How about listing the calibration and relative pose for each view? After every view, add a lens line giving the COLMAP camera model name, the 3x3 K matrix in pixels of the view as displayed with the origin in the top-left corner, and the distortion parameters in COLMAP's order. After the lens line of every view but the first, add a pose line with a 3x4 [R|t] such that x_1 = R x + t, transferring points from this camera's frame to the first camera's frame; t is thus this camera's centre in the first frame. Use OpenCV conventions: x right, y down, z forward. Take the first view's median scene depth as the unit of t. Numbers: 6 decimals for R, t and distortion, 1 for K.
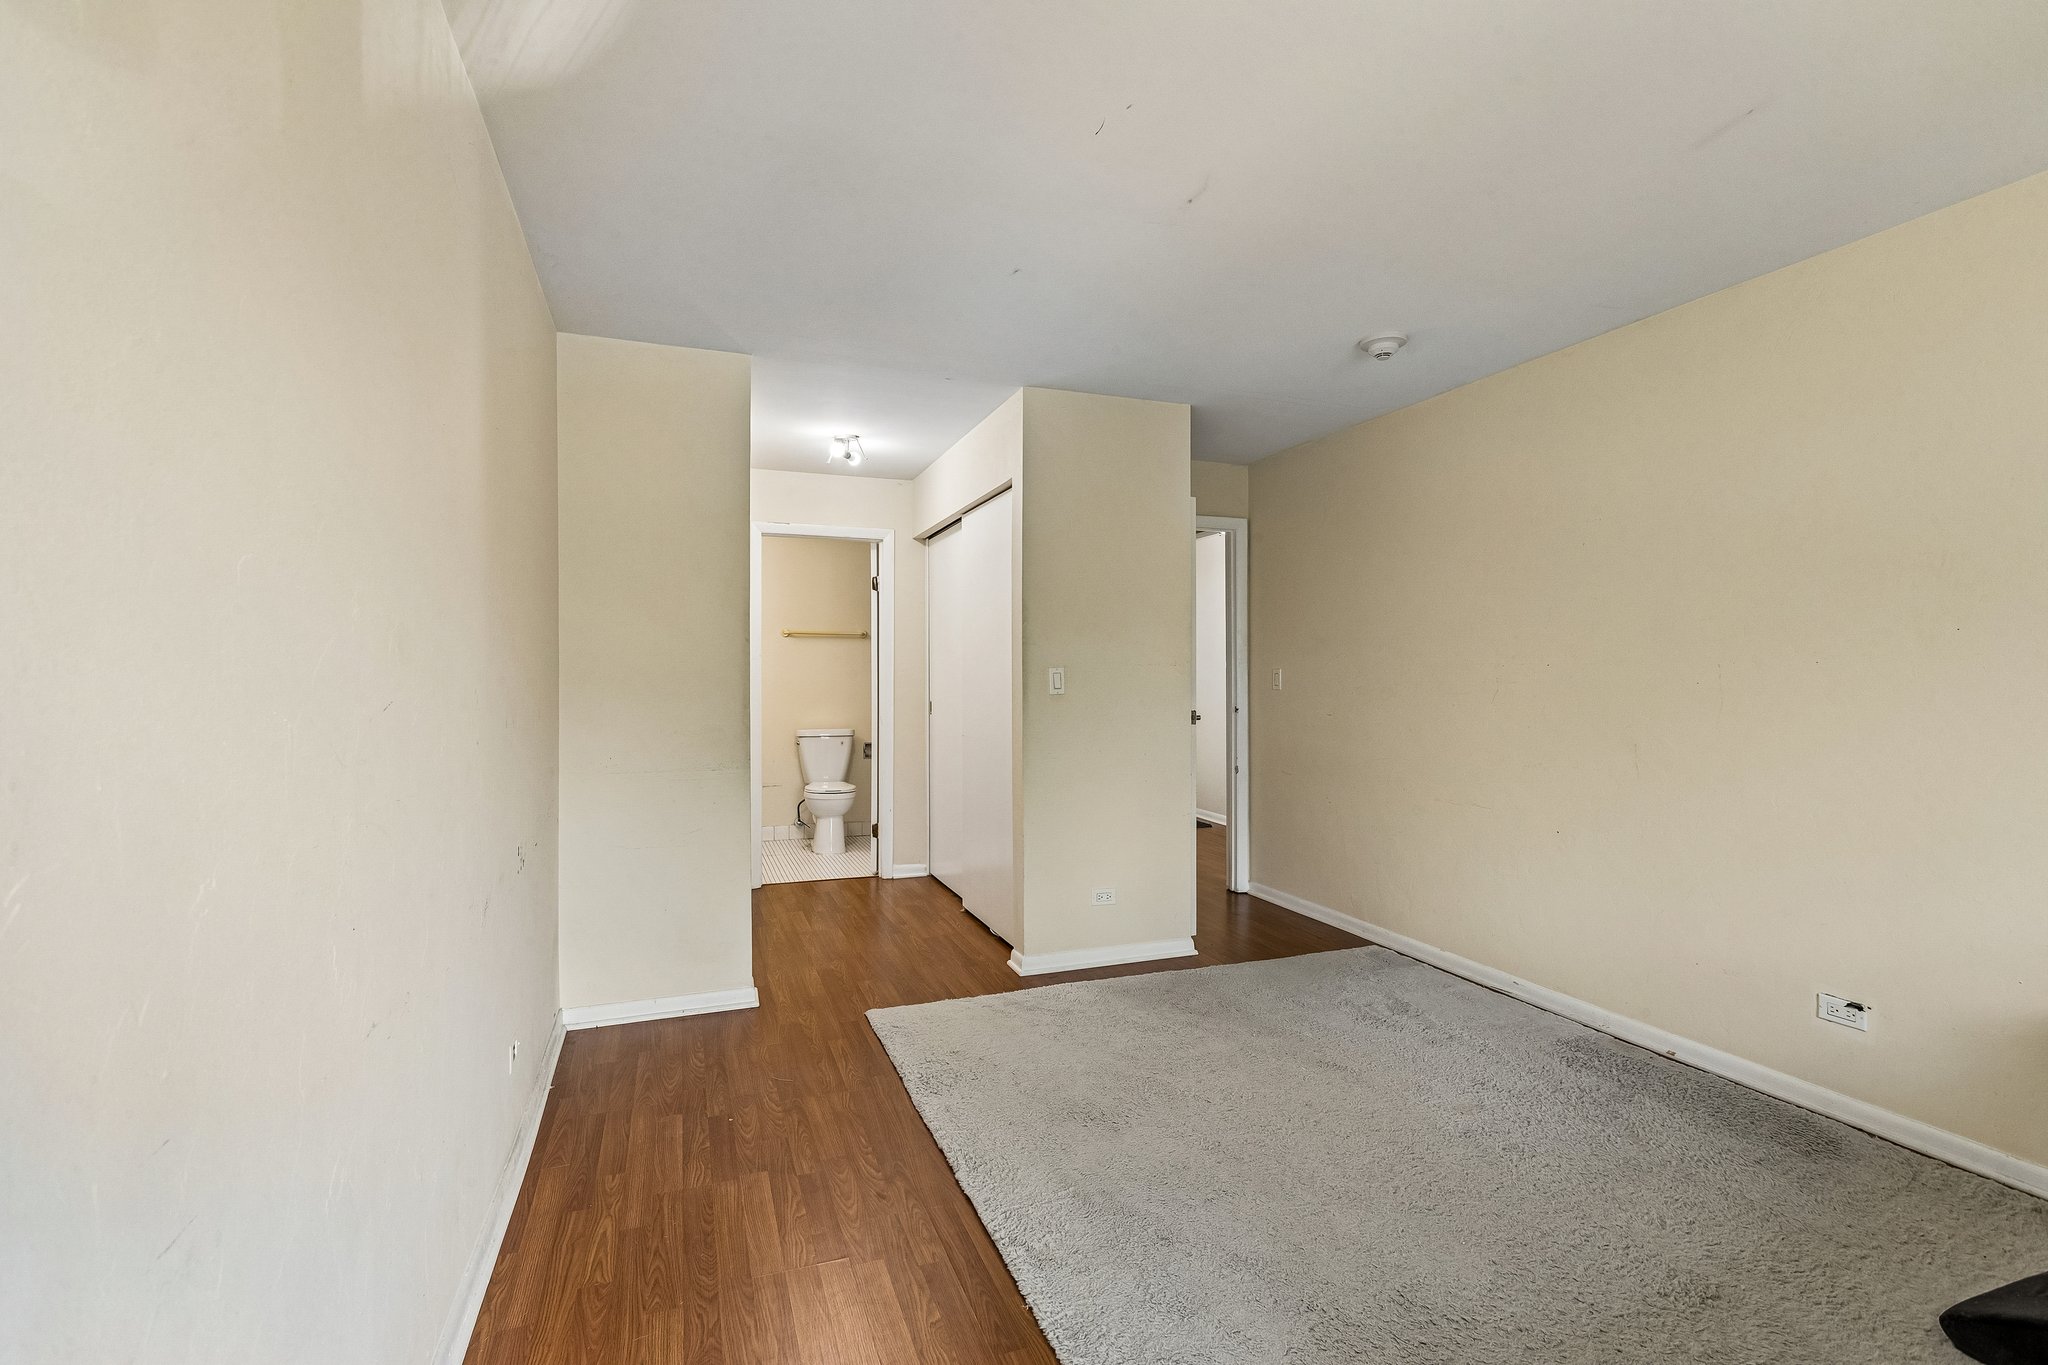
lens RADIAL K [[933.0, 0, 1017.6], [0, 933.0, 681.0], [0, 0, 1]] dist [0.000876, -0.000089]
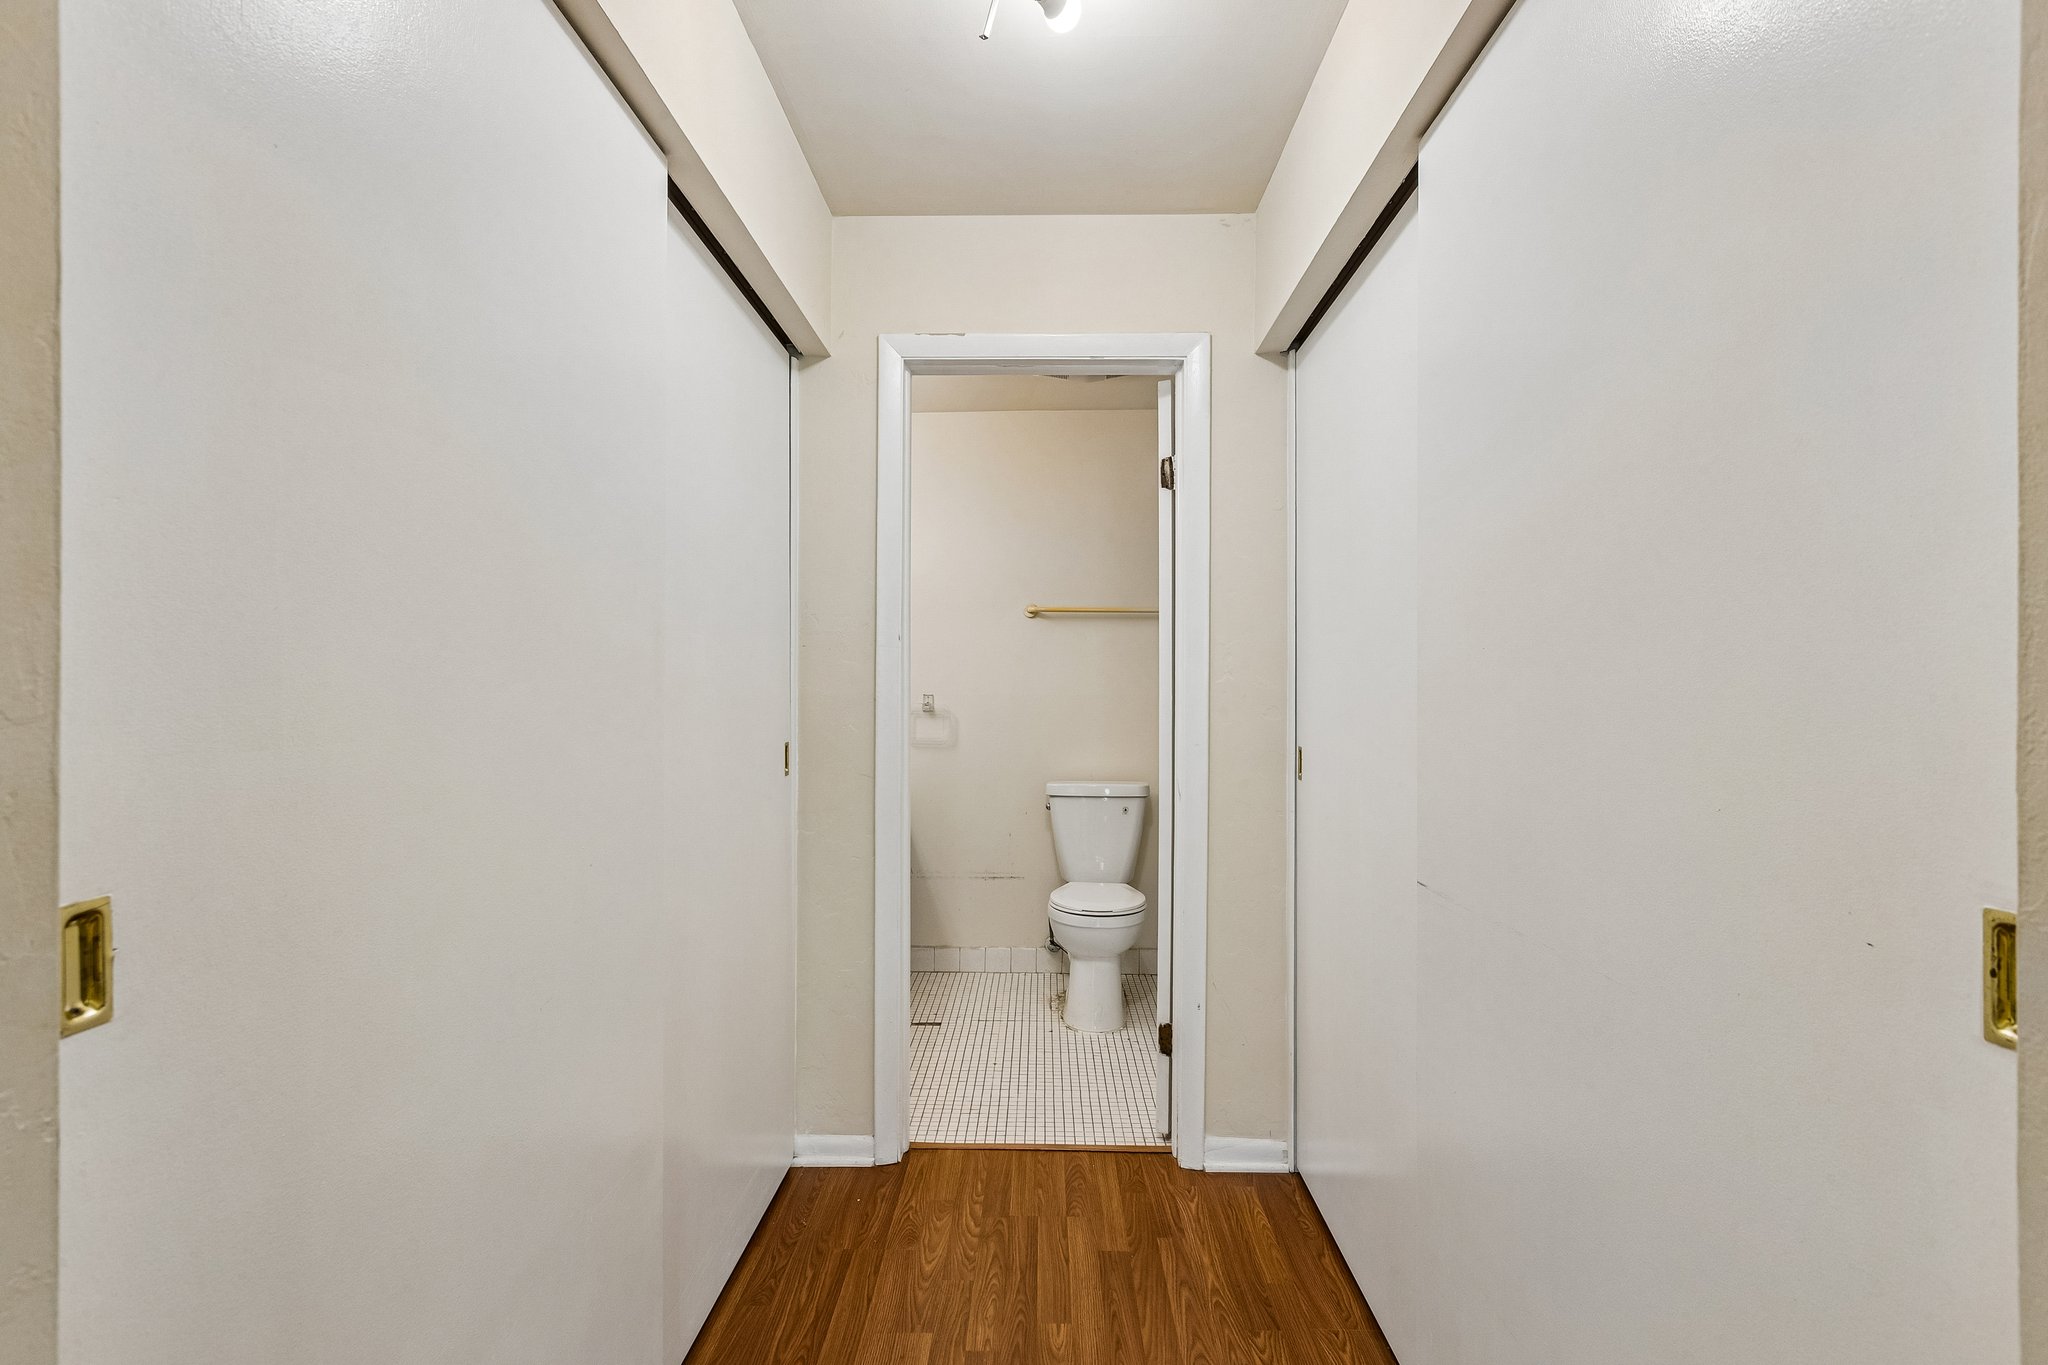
lens RADIAL K [[933.0, 0, 1017.6], [0, 933.0, 681.0], [0, 0, 1]] dist [0.000876, -0.000089]
pose [[0.930444, 0.005194, -0.366397, -0.056621], [-0.010867, 0.999851, -0.013423, -0.001092], [0.366273, 0.016471, 0.930362, 0.558213]]
